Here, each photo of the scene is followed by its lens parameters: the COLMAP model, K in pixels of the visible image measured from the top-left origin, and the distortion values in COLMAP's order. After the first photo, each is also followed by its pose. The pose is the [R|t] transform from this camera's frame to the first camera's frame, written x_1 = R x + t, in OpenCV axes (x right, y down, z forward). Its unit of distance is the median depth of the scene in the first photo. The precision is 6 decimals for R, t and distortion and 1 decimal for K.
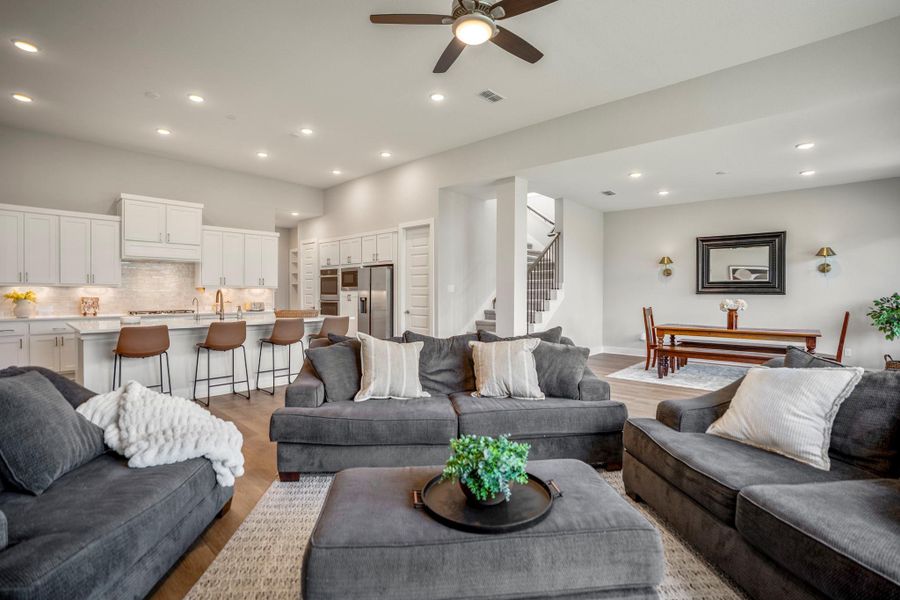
lens RADIAL K [[412.0, 0, 458.3], [0, 412.0, 294.7], [0, 0, 1]] dist [-0.029223, 0.004973]
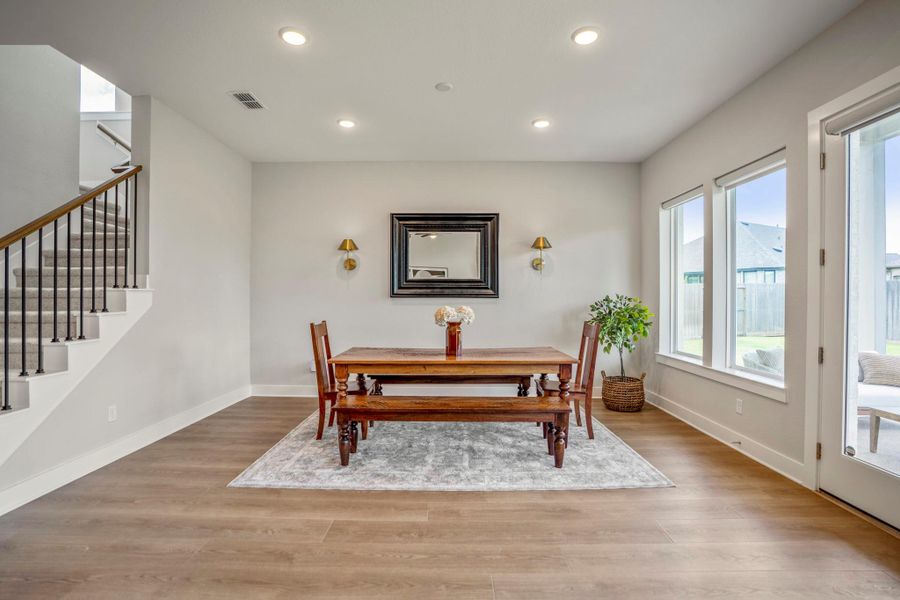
lens RADIAL K [[421.2, 0, 453.1], [0, 421.2, 296.6], [0, 0, 1]] dist [-0.039266, 0.004731]
pose [[0.746378, -0.000466, 0.665522, 0.224991], [0.003043, 0.999992, -0.002712, -0.001171], [-0.665515, 0.004049, 0.746373, 0.468864]]
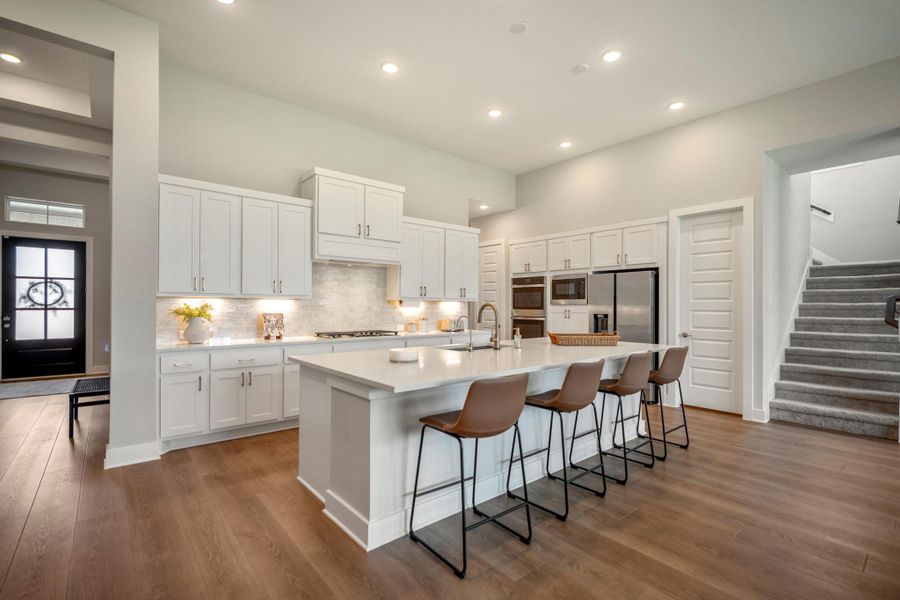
lens RADIAL K [[412.0, 0, 465.6], [0, 412.0, 301.9], [0, 0, 1]] dist [-0.029223, 0.004973]
pose [[0.993327, 0.000578, -0.115330, -0.449624], [-0.002697, 0.999830, -0.018221, -0.001627], [0.115300, 0.018411, 0.993160, 0.294794]]
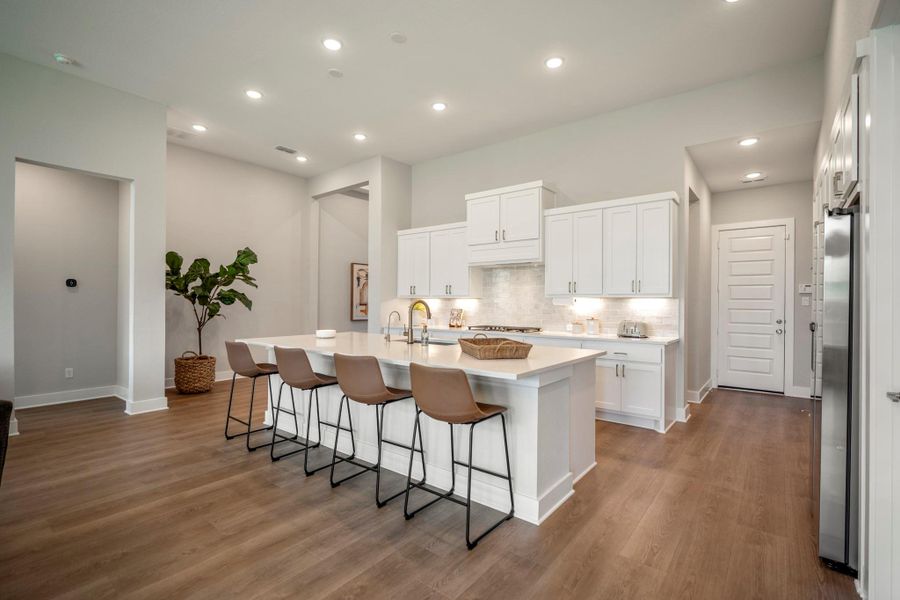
lens RADIAL K [[412.0, 0, 437.0], [0, 412.0, 301.9], [0, 0, 1]] dist [-0.029223, 0.004973]
pose [[0.071346, -0.006729, -0.997429, 0.072096], [-0.013045, 0.999885, -0.007679, -0.002877], [0.997366, 0.013559, 0.071250, 0.801575]]
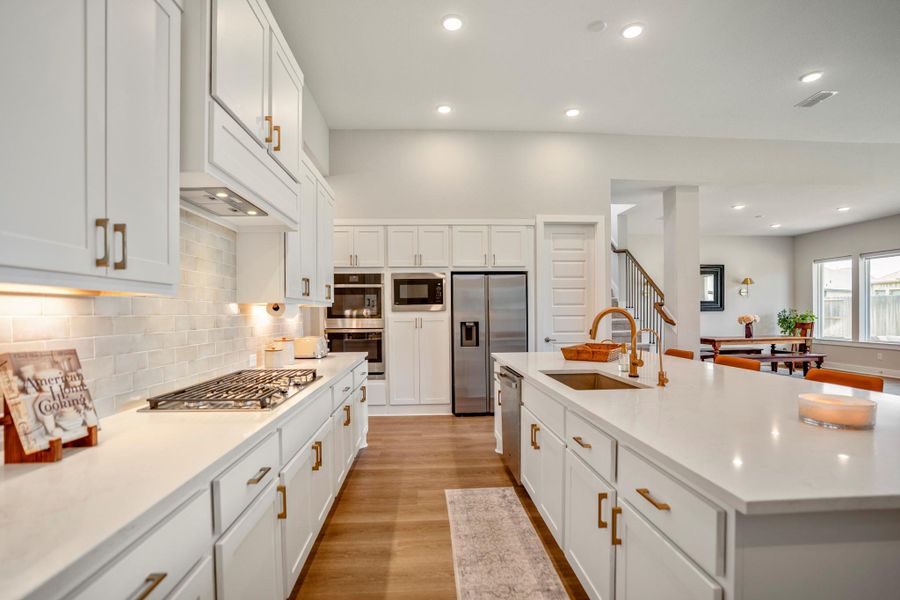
lens RADIAL K [[421.2, 0, 445.0], [0, 421.2, 312.9], [0, 0, 1]] dist [-0.039266, 0.004731]
pose [[0.704924, -0.011003, 0.709198, -0.832779], [0.017137, 0.999852, -0.001521, -0.007545], [-0.709076, 0.013225, 0.705008, 0.672528]]
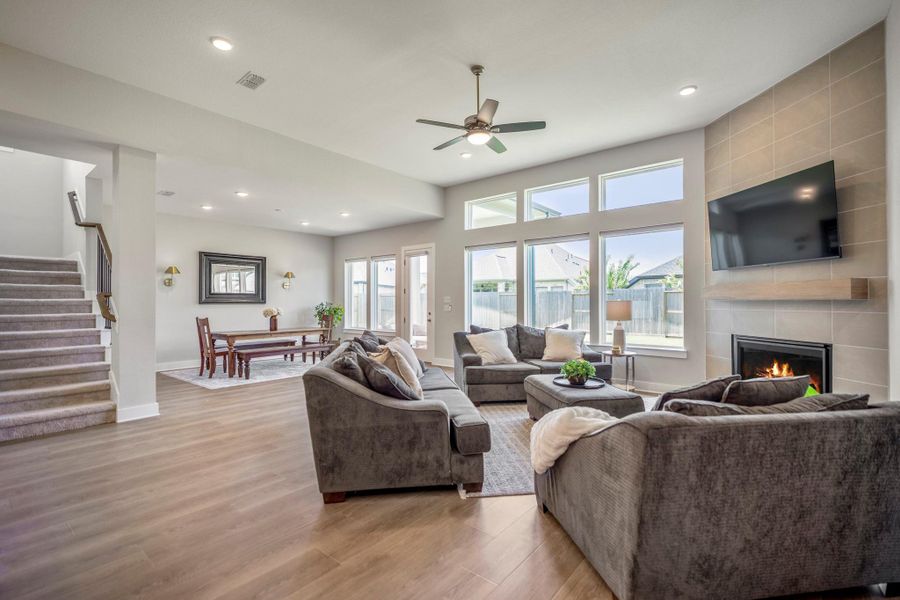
lens RADIAL K [[412.0, 0, 454.2], [0, 412.0, 303.6], [0, 0, 1]] dist [-0.029223, 0.004973]
pose [[-0.048117, -0.006154, 0.998823, -0.578166], [0.008820, 0.999939, 0.006586, -0.004664], [-0.998803, 0.009126, -0.048060, 0.431643]]
